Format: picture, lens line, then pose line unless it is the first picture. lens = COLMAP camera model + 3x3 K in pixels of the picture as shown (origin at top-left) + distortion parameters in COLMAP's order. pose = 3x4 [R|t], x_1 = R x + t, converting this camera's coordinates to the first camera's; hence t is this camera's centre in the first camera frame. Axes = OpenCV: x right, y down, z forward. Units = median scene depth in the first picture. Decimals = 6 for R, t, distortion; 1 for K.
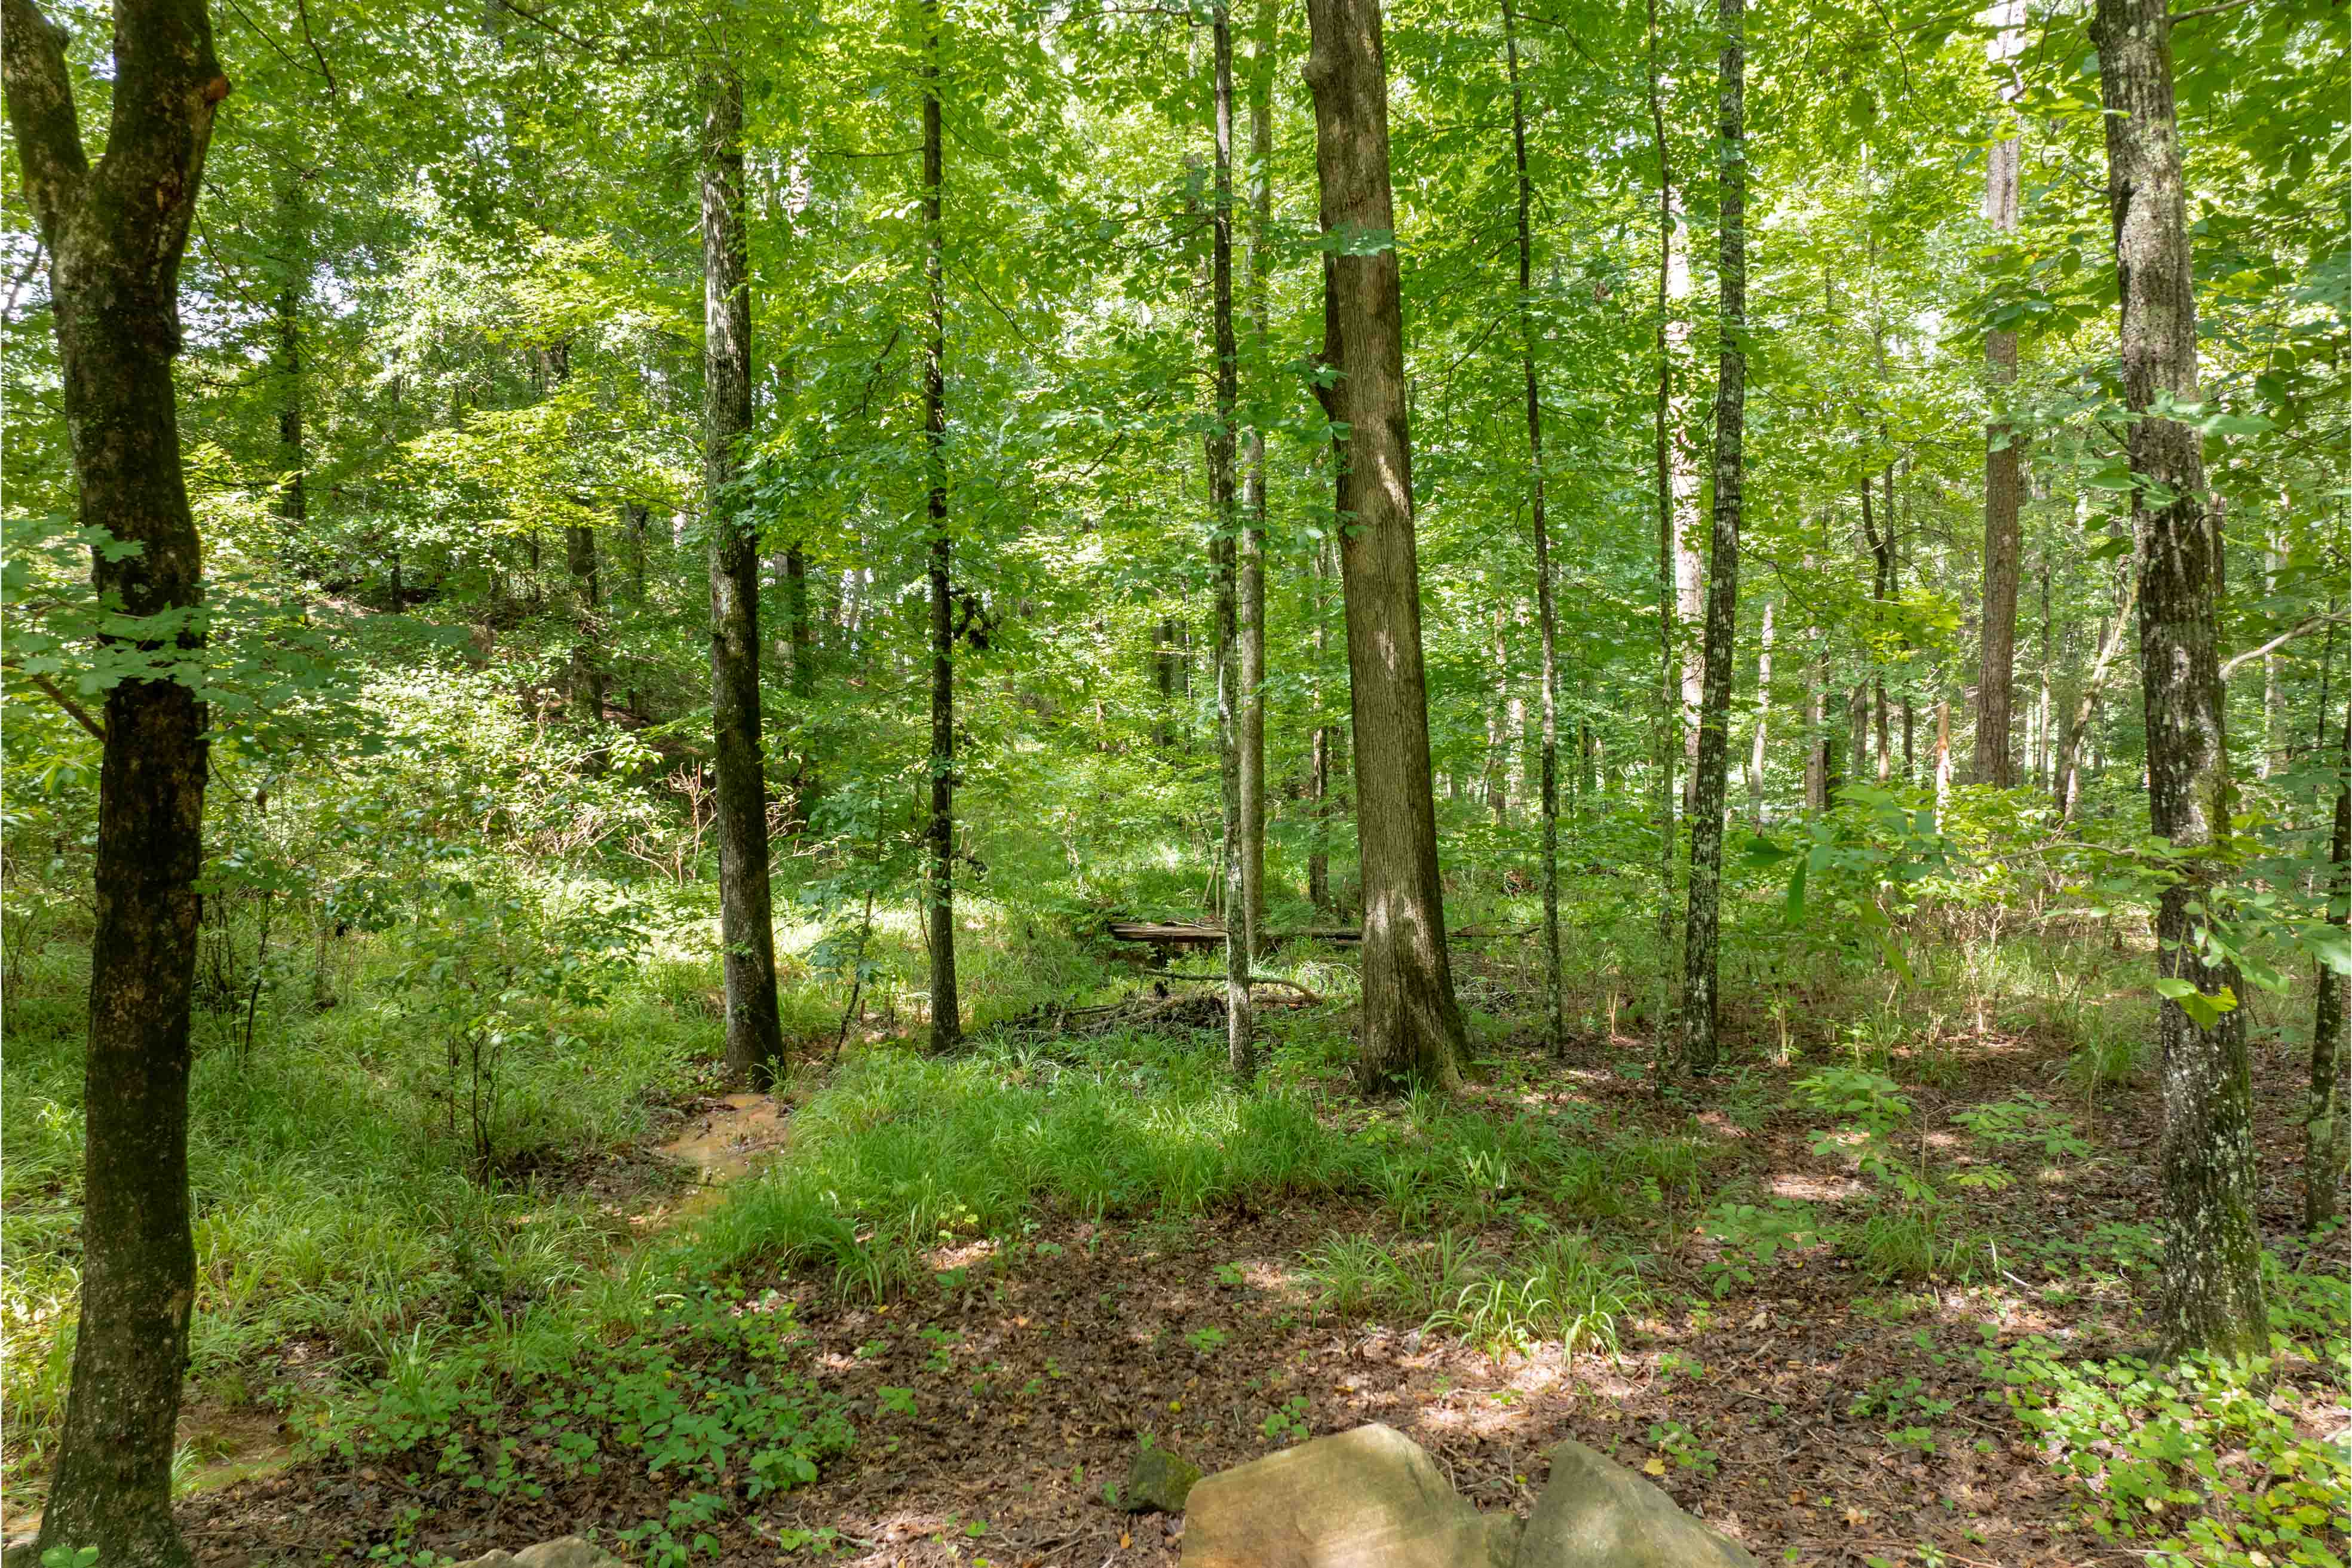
lens RADIAL K [[1682.8, 0, 1179.0], [0, 1682.8, 785.5], [0, 0, 1]] dist [-0.053369, 0.029305]
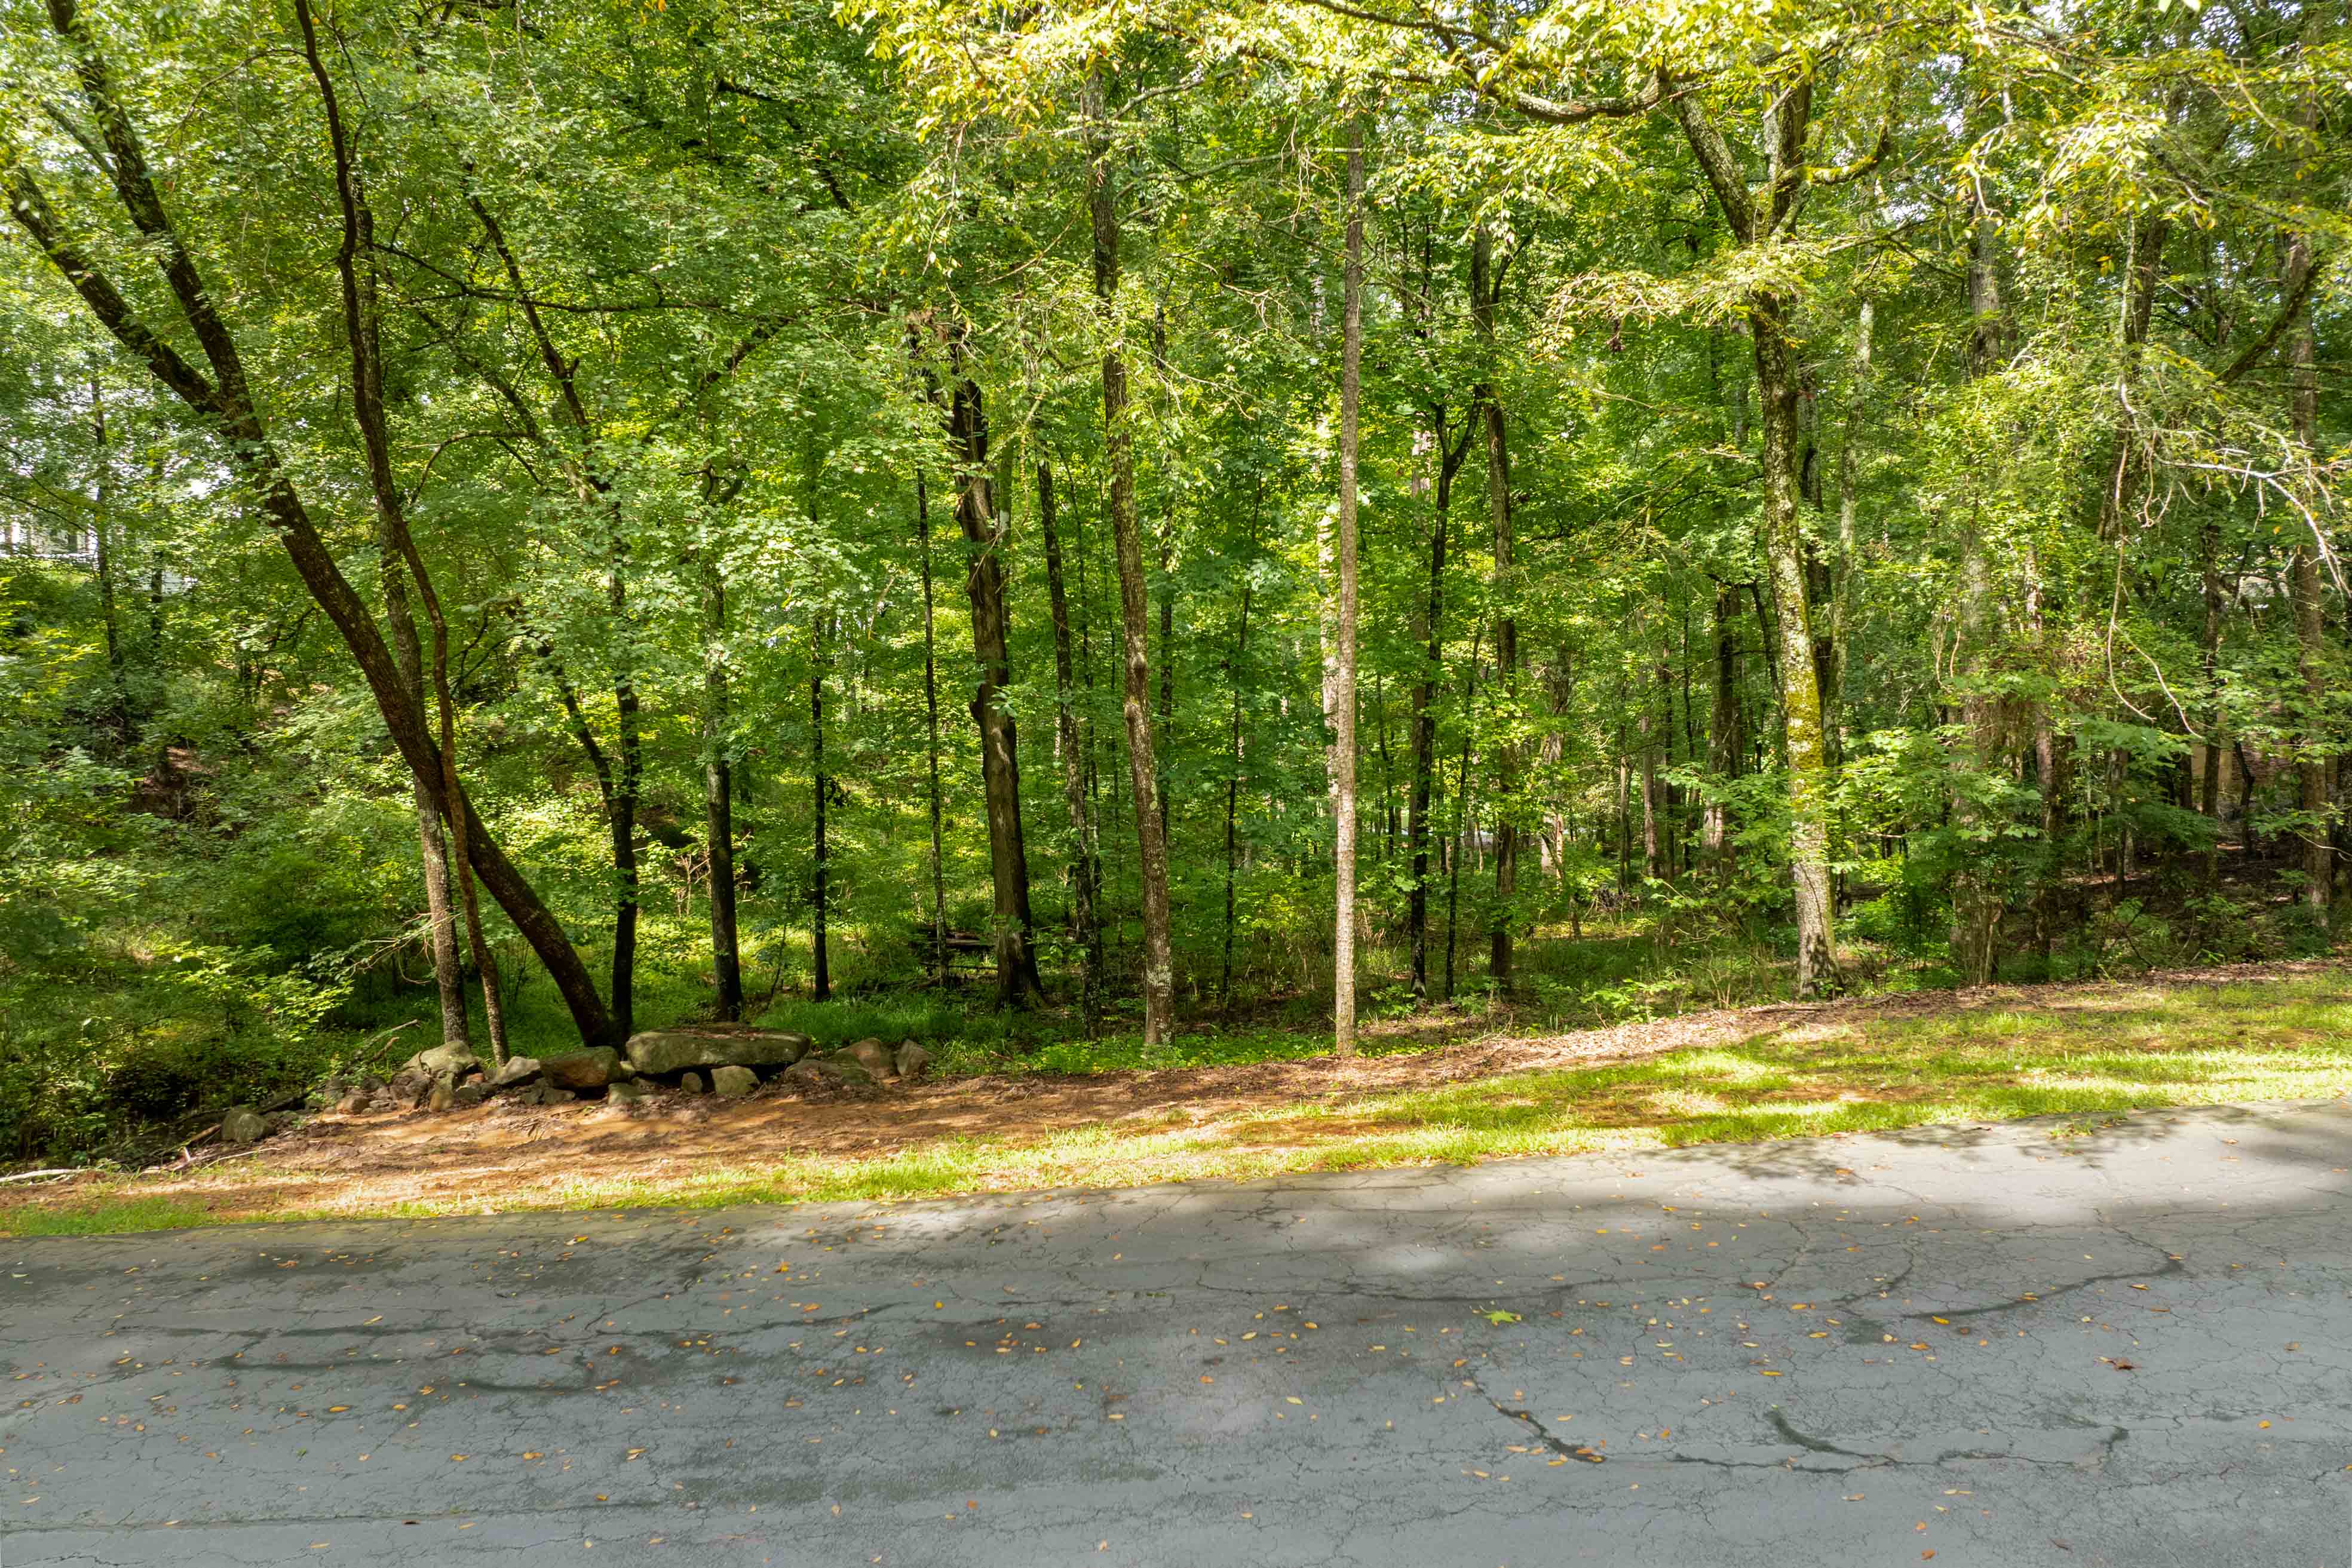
lens RADIAL K [[1682.8, 0, 1170.7], [0, 1682.8, 767.6], [0, 0, 1]] dist [-0.053369, 0.029305]
pose [[0.998723, -0.000962, 0.050517, 0.183095], [0.000225, 0.999894, 0.014585, -0.158290], [-0.050526, -0.014555, 0.998617, -1.068320]]
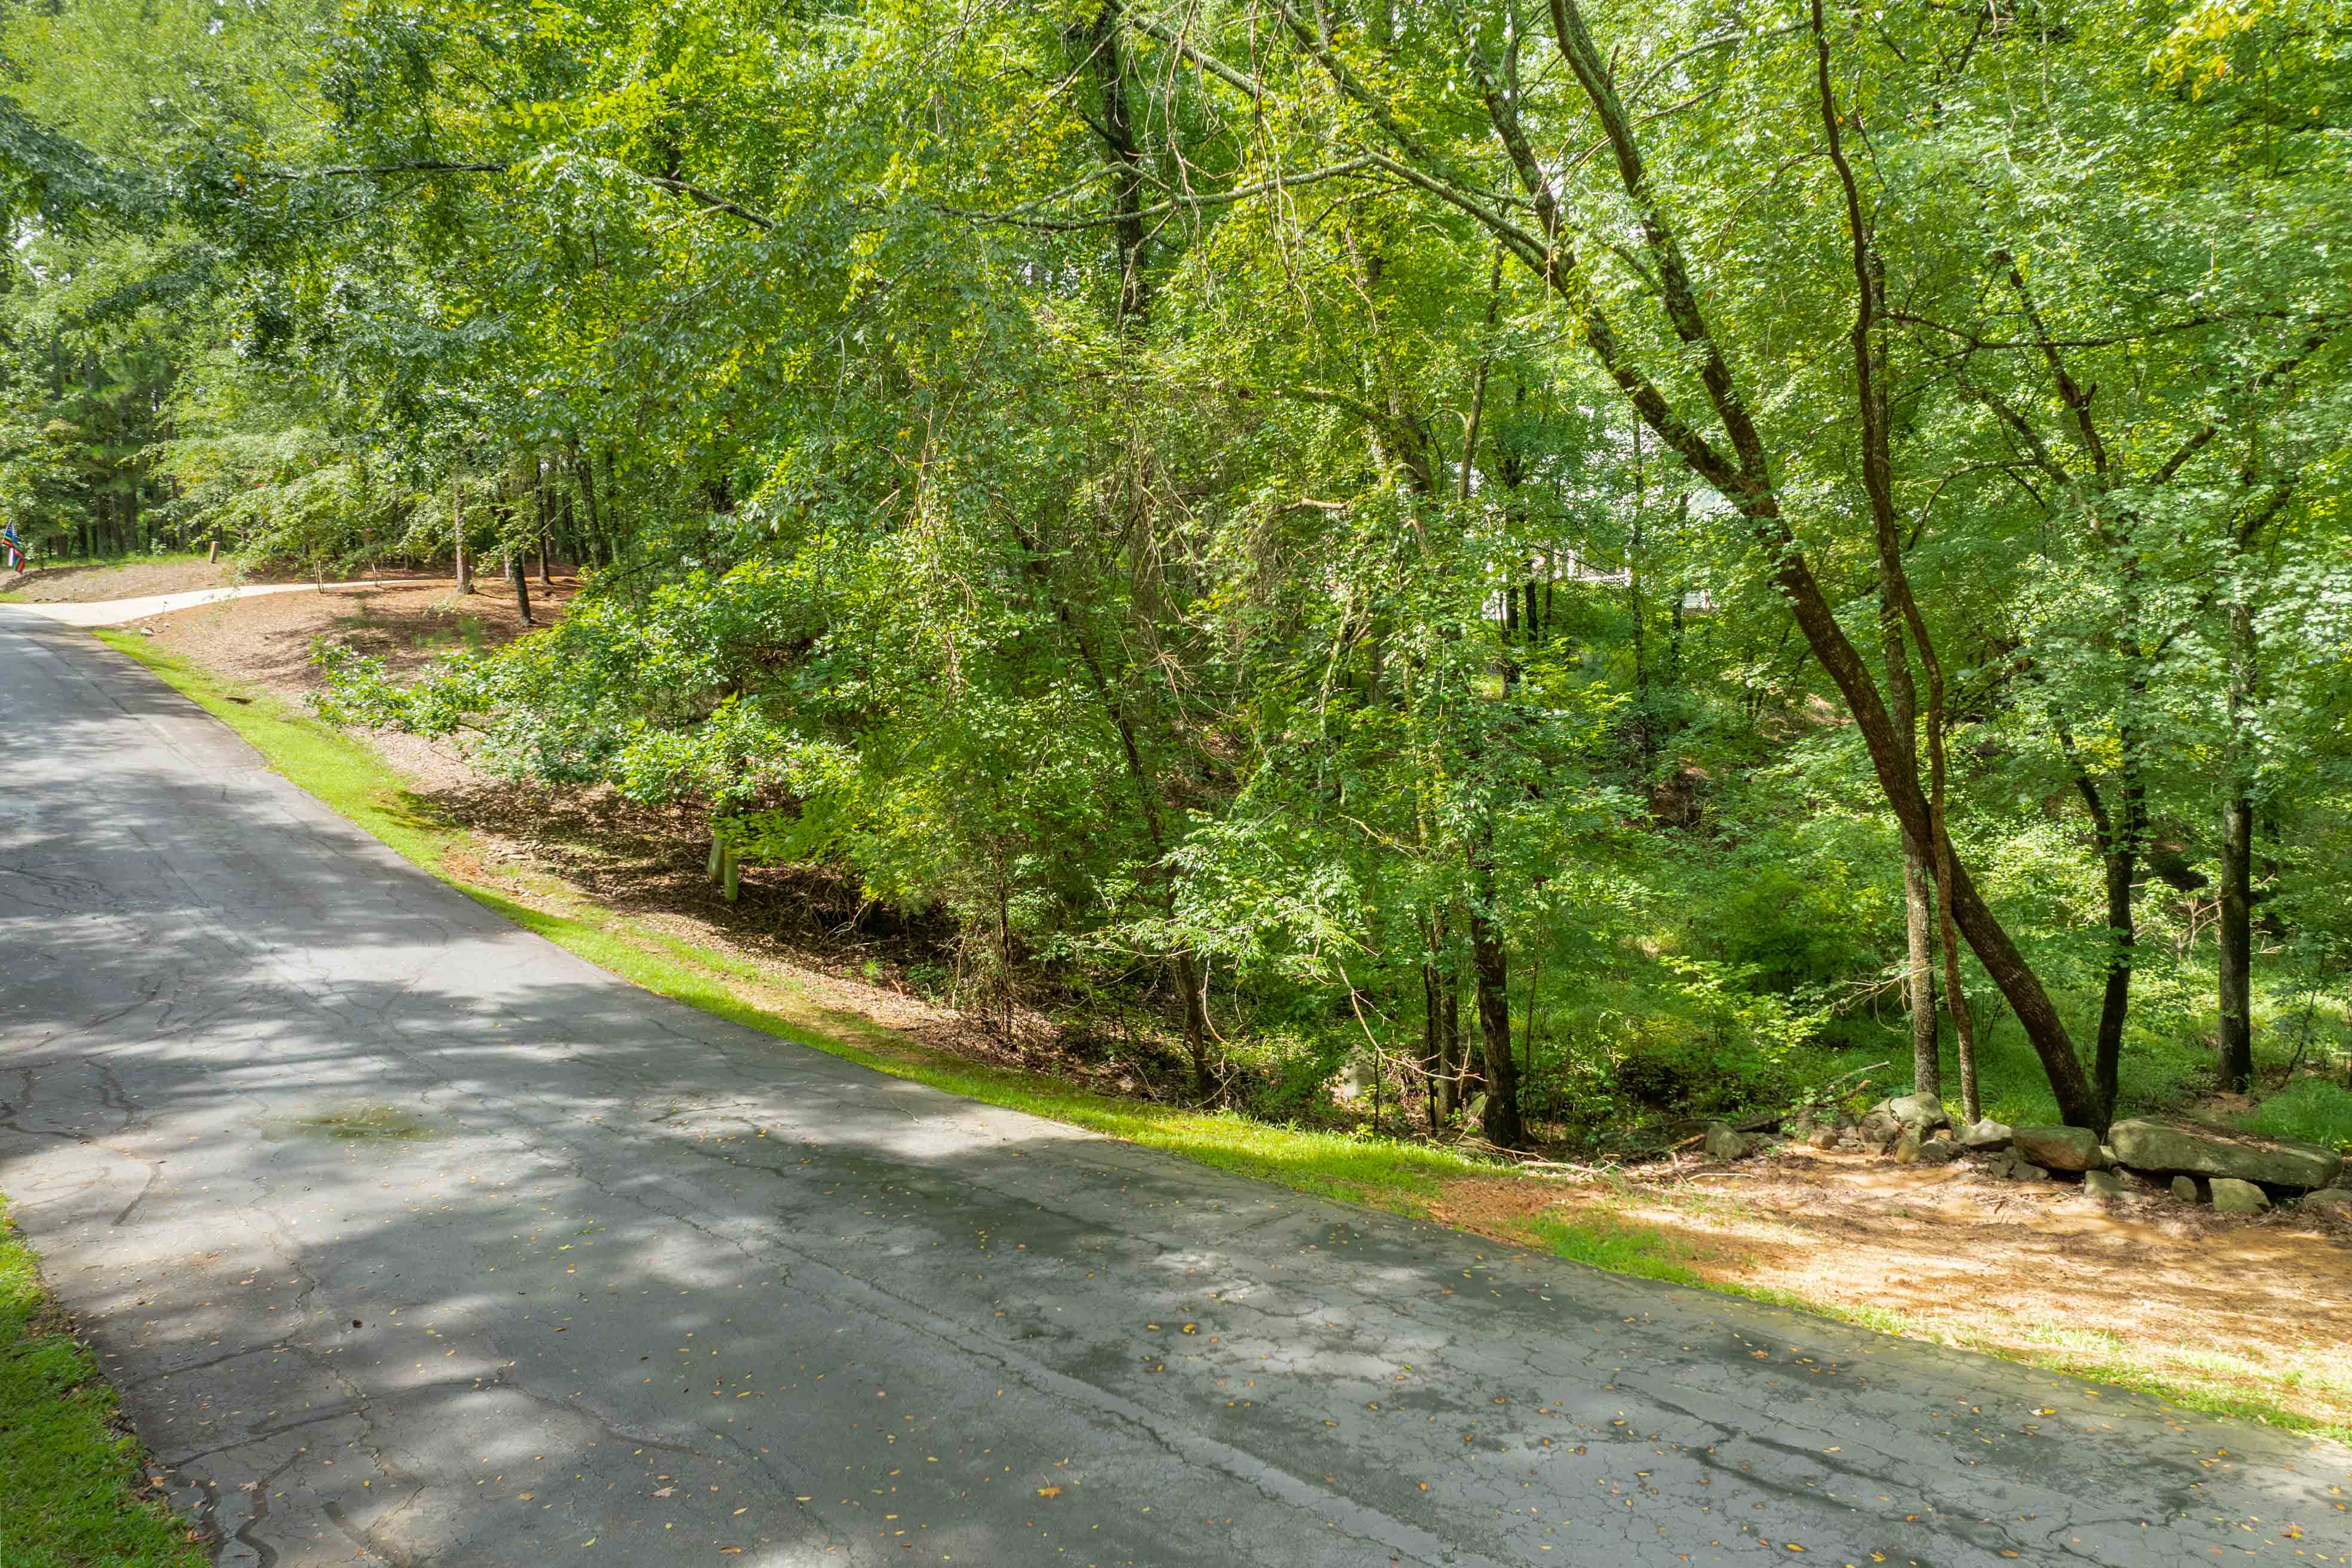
lens RADIAL K [[1682.8, 0, 1186.9], [0, 1682.8, 782.7], [0, 0, 1]] dist [-0.053369, 0.029305]
pose [[0.710346, 0.047389, -0.702256, 0.182647], [-0.037346, 0.998863, 0.029628, -0.162419], [0.702862, 0.005180, 0.711308, -1.068469]]
